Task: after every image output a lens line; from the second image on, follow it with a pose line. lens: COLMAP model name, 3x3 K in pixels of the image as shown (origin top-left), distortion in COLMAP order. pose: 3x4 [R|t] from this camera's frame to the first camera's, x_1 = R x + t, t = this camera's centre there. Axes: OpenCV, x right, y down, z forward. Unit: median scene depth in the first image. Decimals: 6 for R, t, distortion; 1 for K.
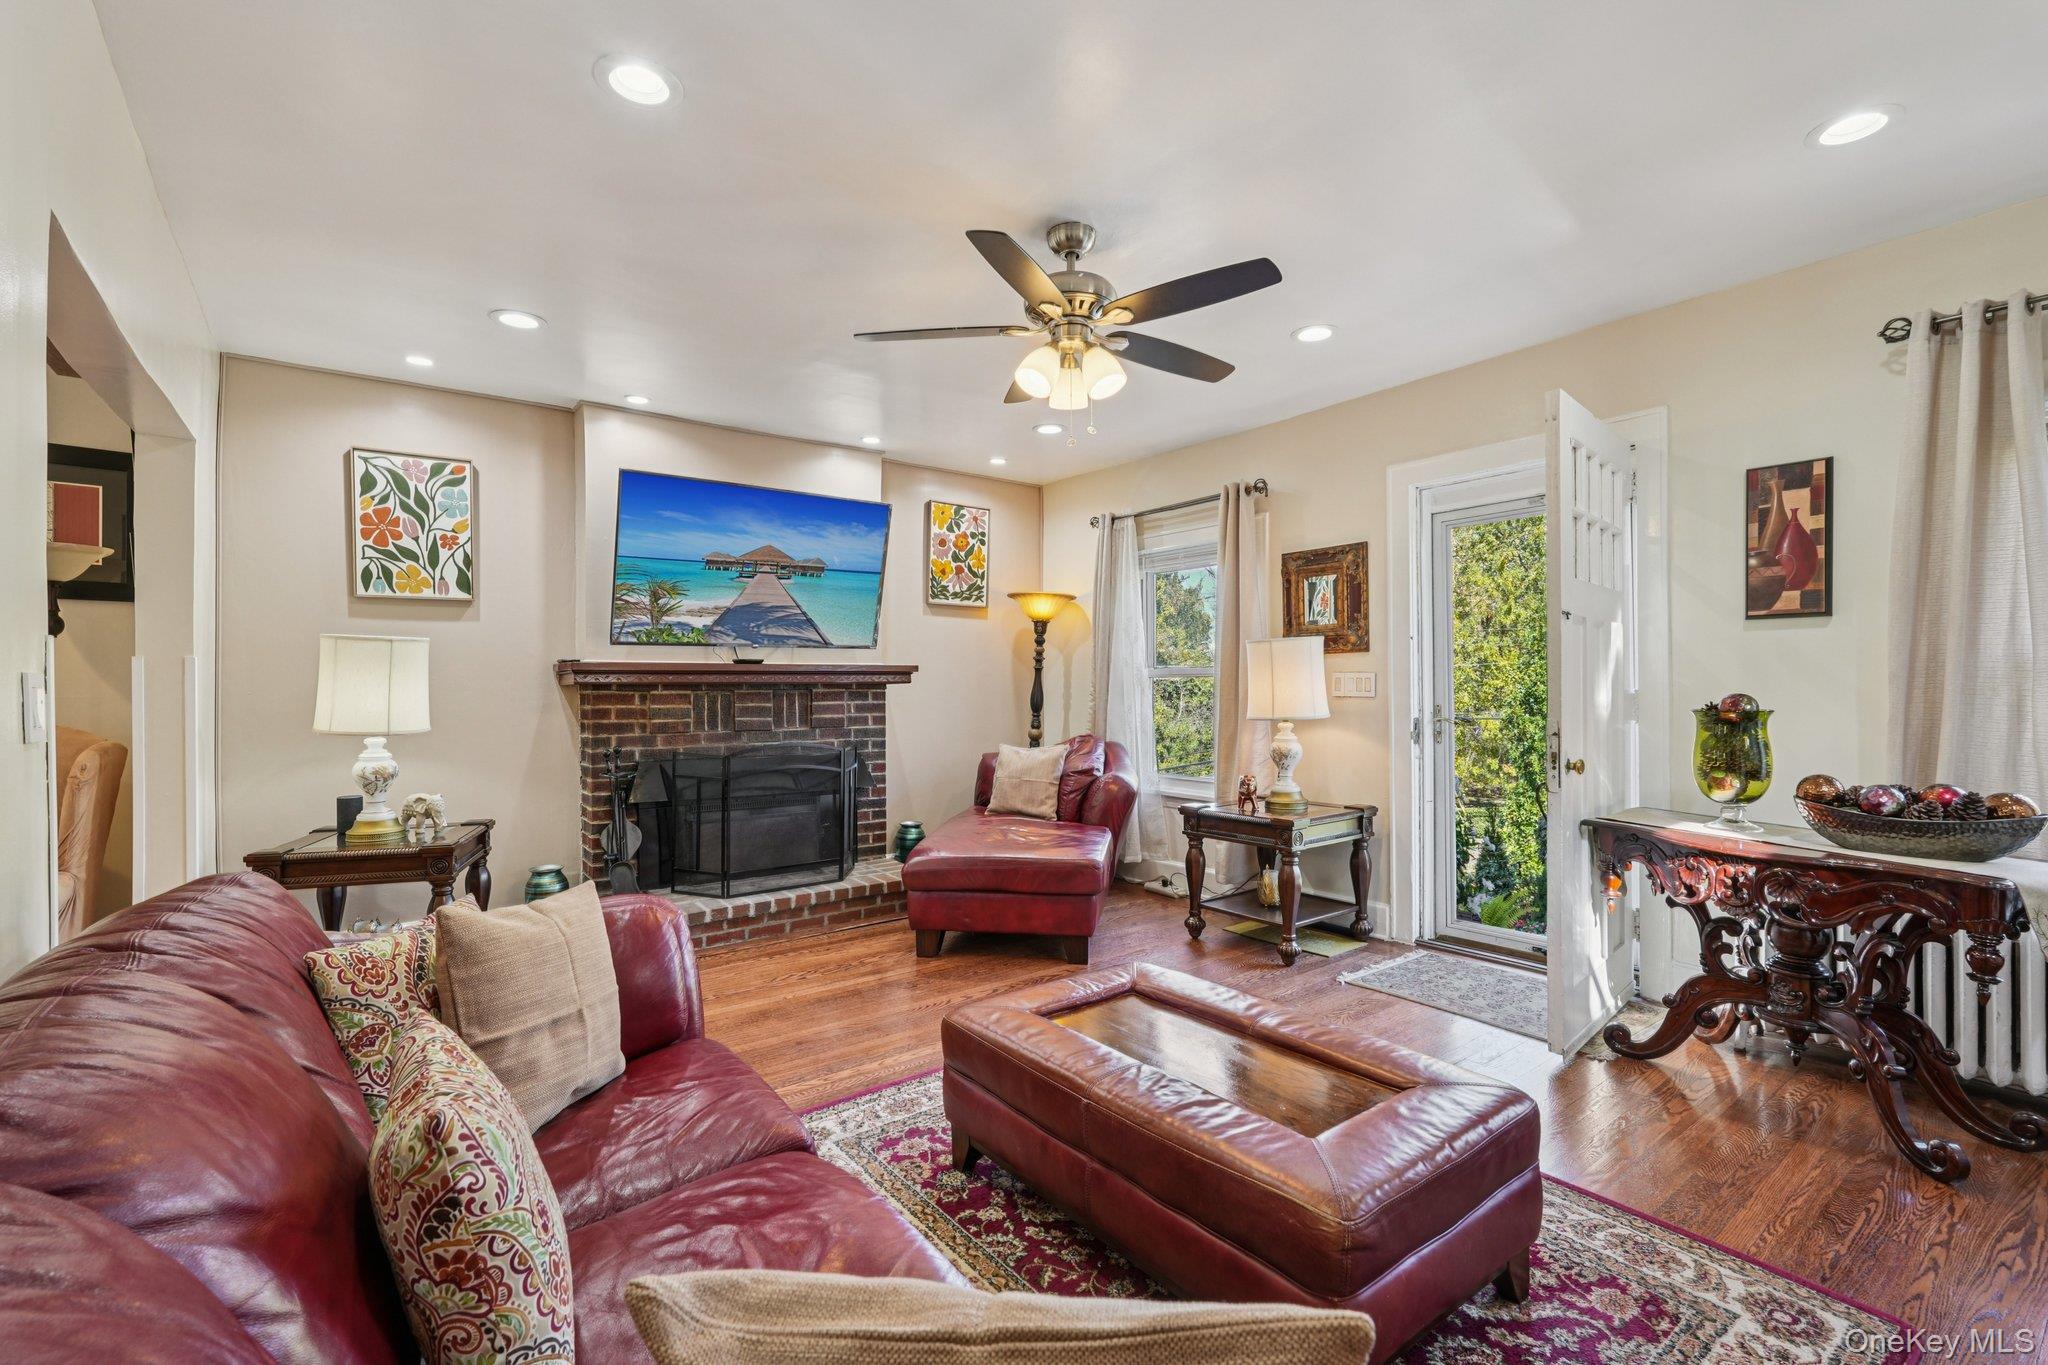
lens RADIAL K [[914.4, 0, 1024.0], [0, 914.4, 682.5], [0, 0, 1]] dist [-0.013038, 0.009892]
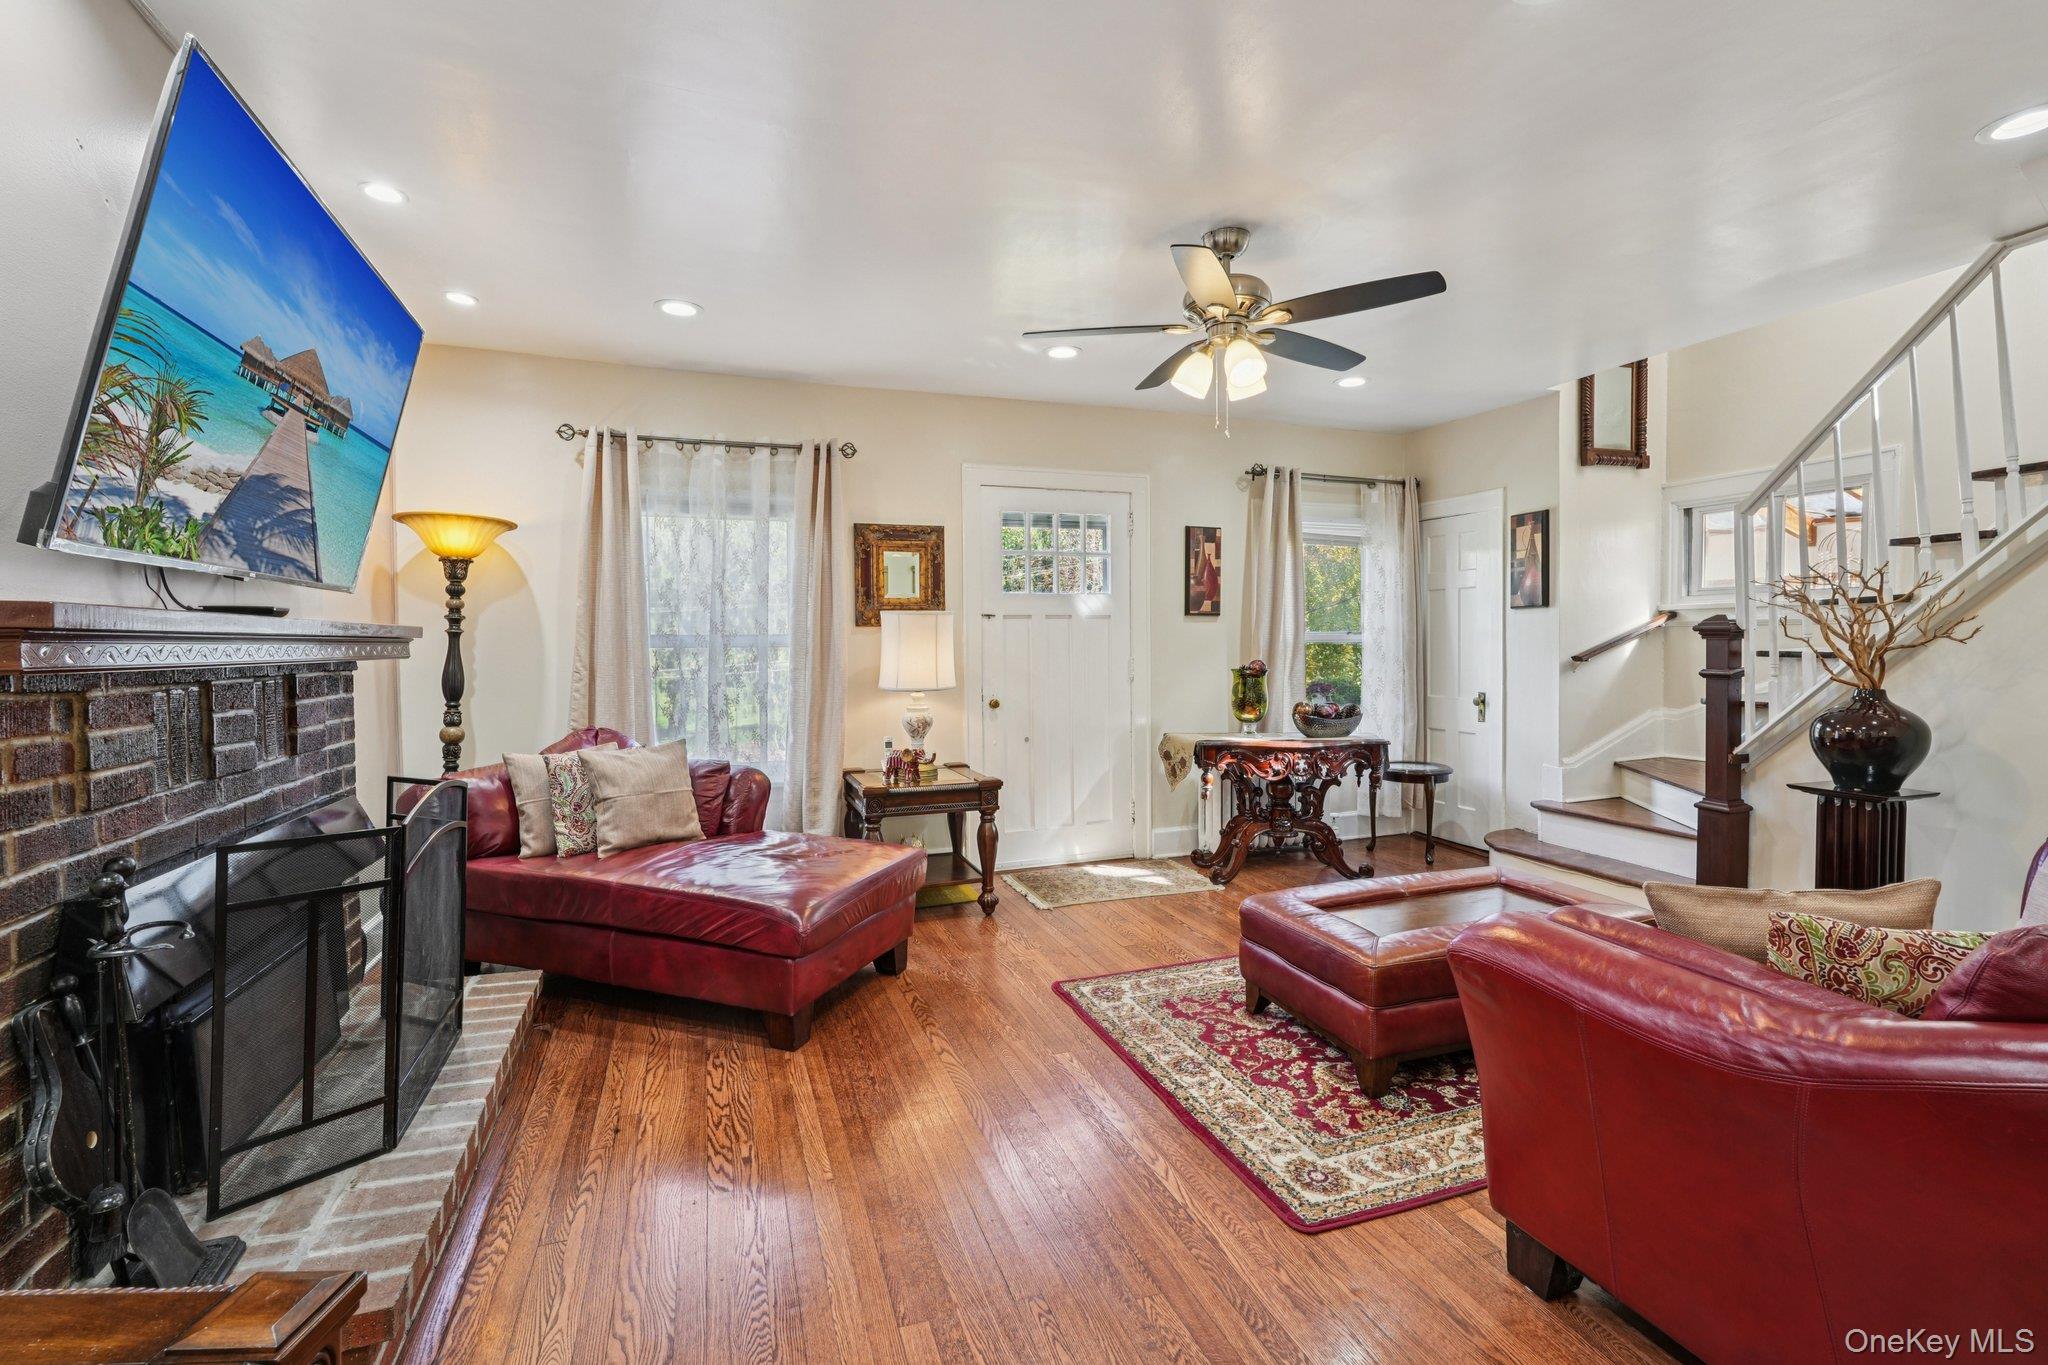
lens RADIAL K [[919.3, 0, 1021.5], [0, 919.3, 669.7], [0, 0, 1]] dist [-0.004613, -0.000075]
pose [[0.285272, -0.020746, 0.958222, -0.680801], [0.000866, 0.999771, 0.021388, -0.004115], [-0.958446, -0.005271, 0.285225, 0.599389]]
